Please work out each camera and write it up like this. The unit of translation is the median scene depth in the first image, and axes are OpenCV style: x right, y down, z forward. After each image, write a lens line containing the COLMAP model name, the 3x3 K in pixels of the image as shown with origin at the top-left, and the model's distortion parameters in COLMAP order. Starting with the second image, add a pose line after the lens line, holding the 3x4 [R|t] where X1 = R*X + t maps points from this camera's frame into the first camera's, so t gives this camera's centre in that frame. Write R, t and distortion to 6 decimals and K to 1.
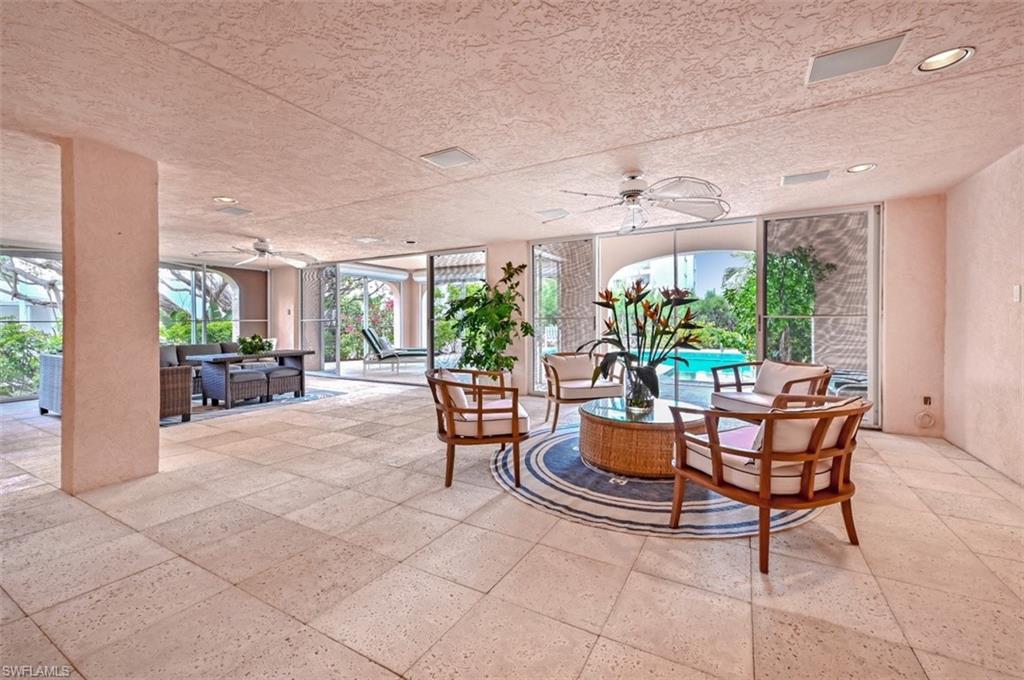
lens RADIAL K [[417.8, 0, 507.9], [0, 417.8, 336.6], [0, 0, 1]] dist [0.005396, 0.000387]
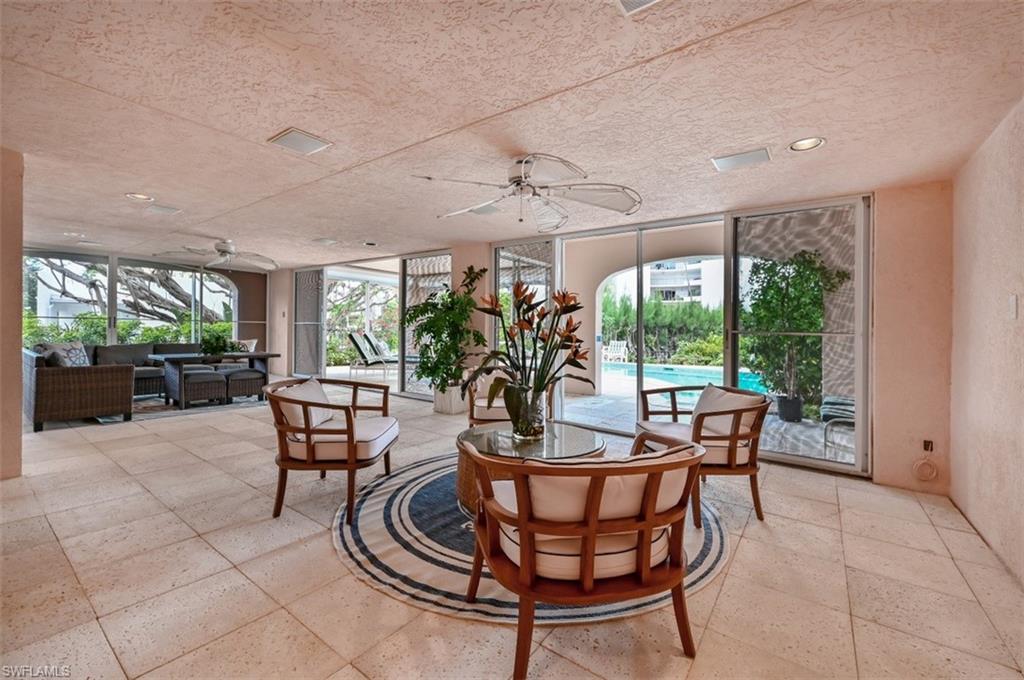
lens RADIAL K [[420.2, 0, 514.7], [0, 420.2, 334.2], [0, 0, 1]] dist [0.004950, -0.000029]
pose [[0.992922, 0.028730, -0.115243, 0.370175], [-0.031791, 0.999187, -0.024811, -0.010325], [0.114437, 0.028299, 0.993027, 0.154147]]
